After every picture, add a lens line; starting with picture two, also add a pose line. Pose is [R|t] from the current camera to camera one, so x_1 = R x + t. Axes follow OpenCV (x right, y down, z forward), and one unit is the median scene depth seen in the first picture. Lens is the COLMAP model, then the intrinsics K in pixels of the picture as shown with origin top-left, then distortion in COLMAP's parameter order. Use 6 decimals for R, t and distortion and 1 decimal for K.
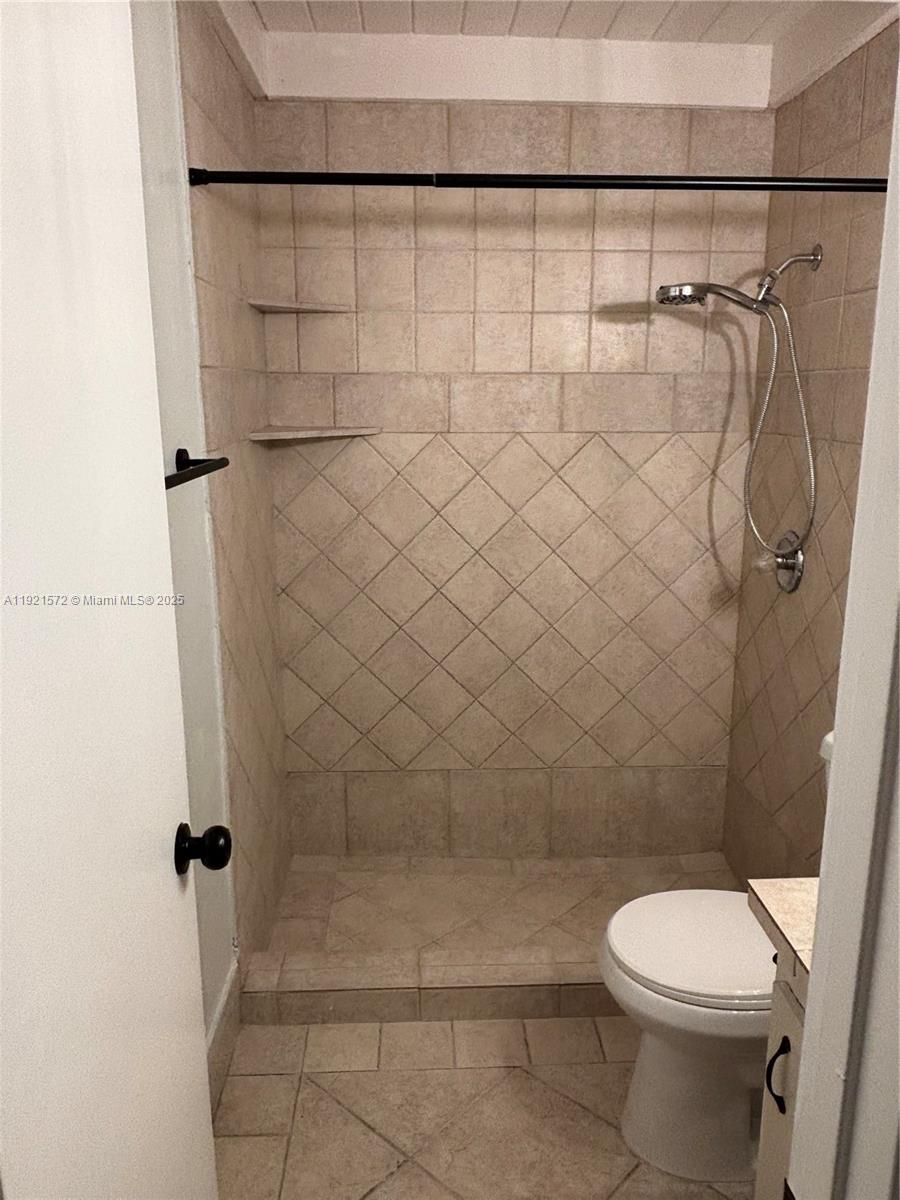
lens RADIAL K [[895.3, 0, 451.3], [0, 895.3, 607.4], [0, 0, 1]] dist [0.007382, -0.043619]
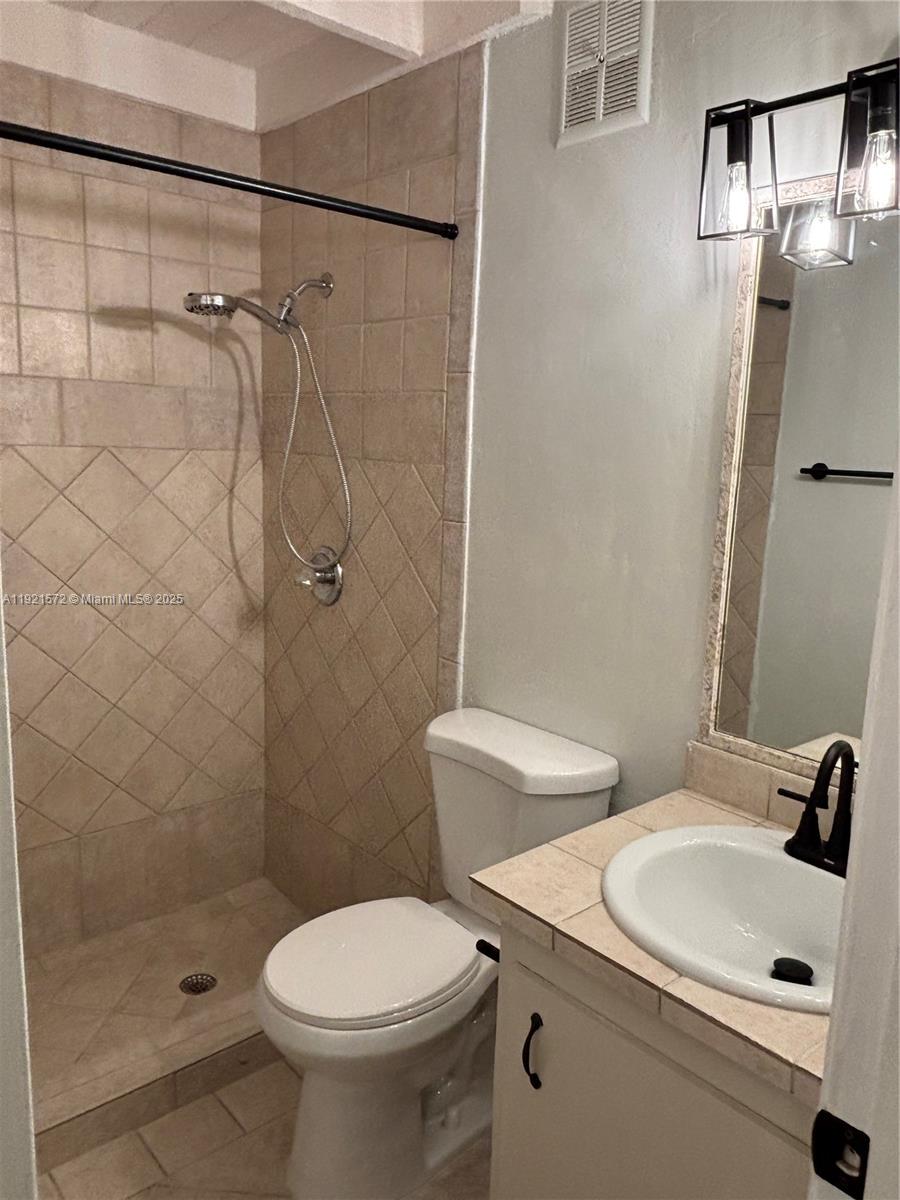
lens RADIAL K [[895.3, 0, 454.1], [0, 895.3, 603.8], [0, 0, 1]] dist [0.007382, -0.043619]
pose [[0.761317, -0.085306, 0.642744, -0.161224], [0.109834, 0.993948, 0.001822, -0.003950], [-0.639009, 0.069208, 0.766079, 0.106197]]
